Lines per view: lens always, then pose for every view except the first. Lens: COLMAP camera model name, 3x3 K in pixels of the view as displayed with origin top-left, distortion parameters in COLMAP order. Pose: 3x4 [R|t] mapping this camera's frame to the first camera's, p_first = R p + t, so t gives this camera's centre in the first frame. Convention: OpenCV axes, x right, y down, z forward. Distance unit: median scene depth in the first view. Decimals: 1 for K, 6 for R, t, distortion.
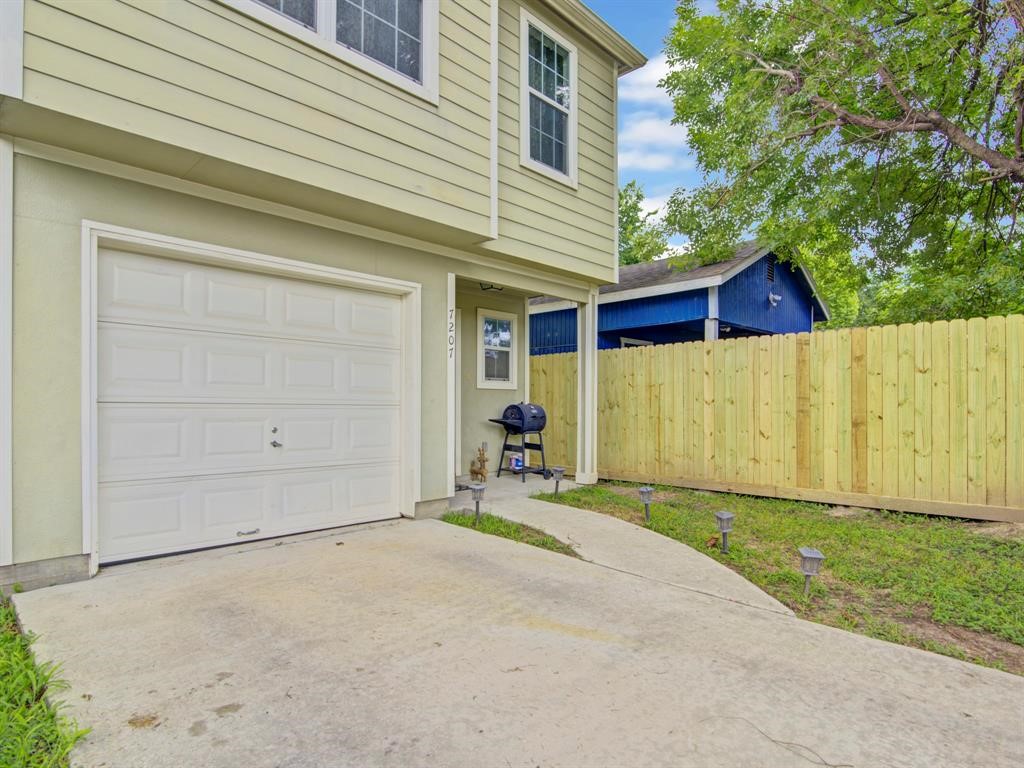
lens RADIAL K [[564.9, 0, 513.6], [0, 564.9, 405.4], [0, 0, 1]] dist [-0.019703, 0.000689]
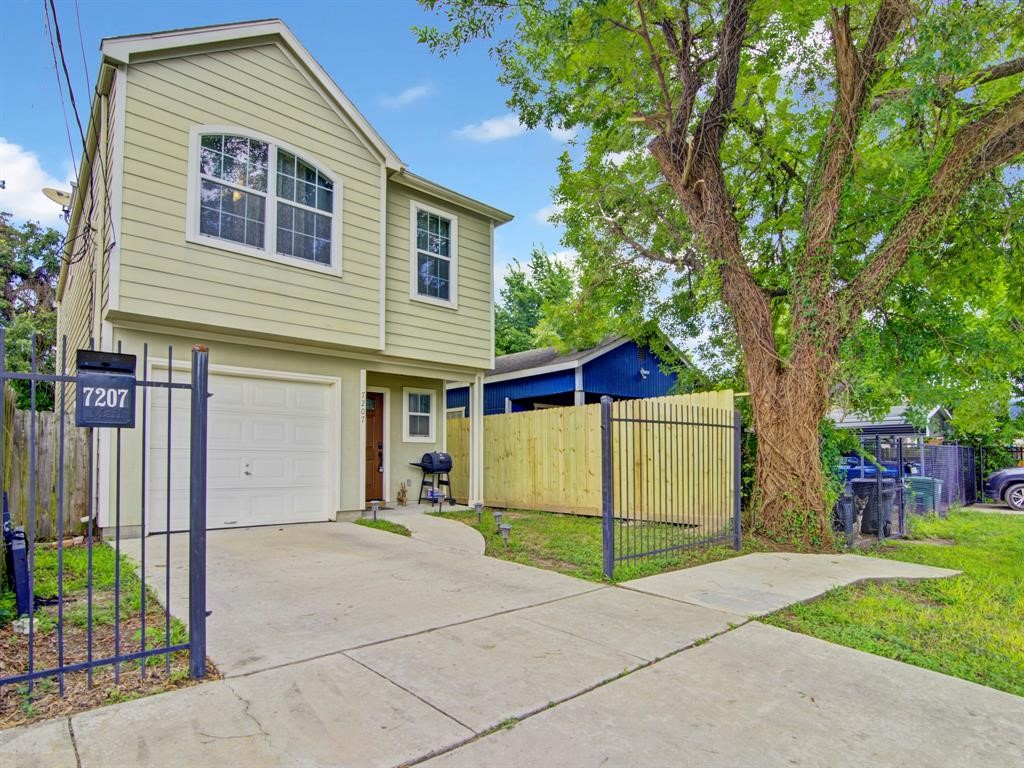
lens RADIAL K [[552.0, 0, 509.9], [0, 552.0, 445.2], [0, 0, 1]] dist [-0.019784, 0.000188]
pose [[0.997614, -0.004265, -0.068913, 0.319684], [0.002251, 0.999569, -0.029263, 0.020809], [0.069008, 0.029038, 0.997193, -0.408234]]
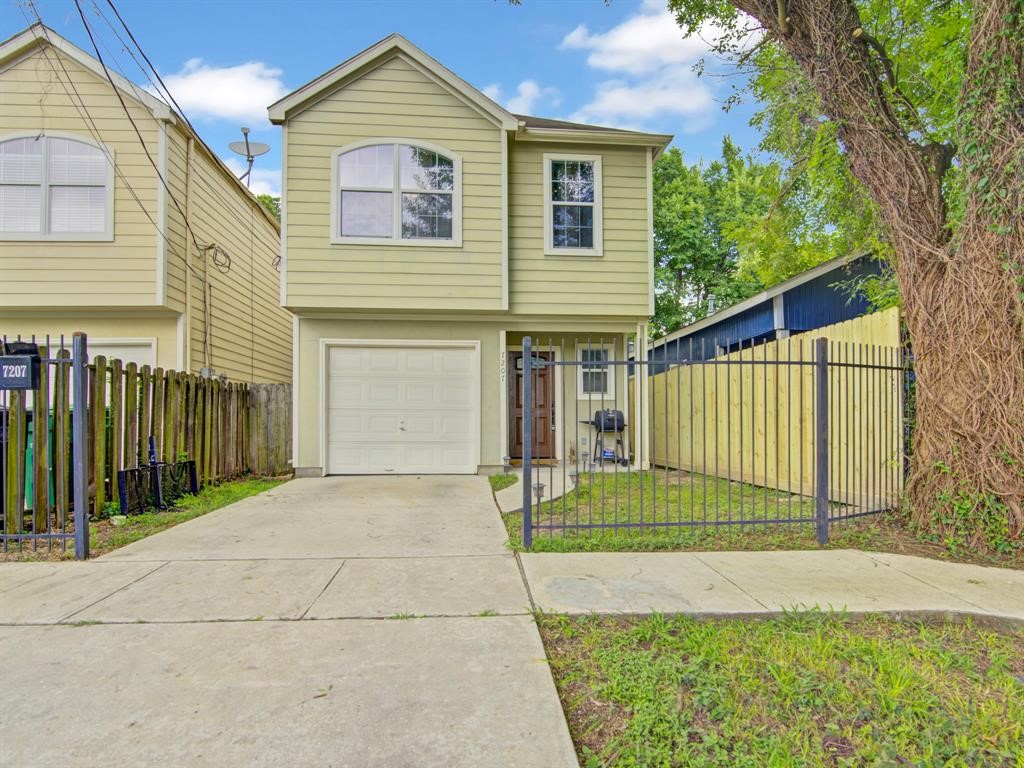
lens RADIAL K [[563.8, 0, 512.9], [0, 563.8, 417.4], [0, 0, 1]] dist [-0.021987, 0.000442]
pose [[0.754259, -0.010892, -0.656487, 0.778475], [0.001994, 0.999896, -0.014299, 0.035545], [0.656574, 0.009477, 0.754202, -0.182766]]
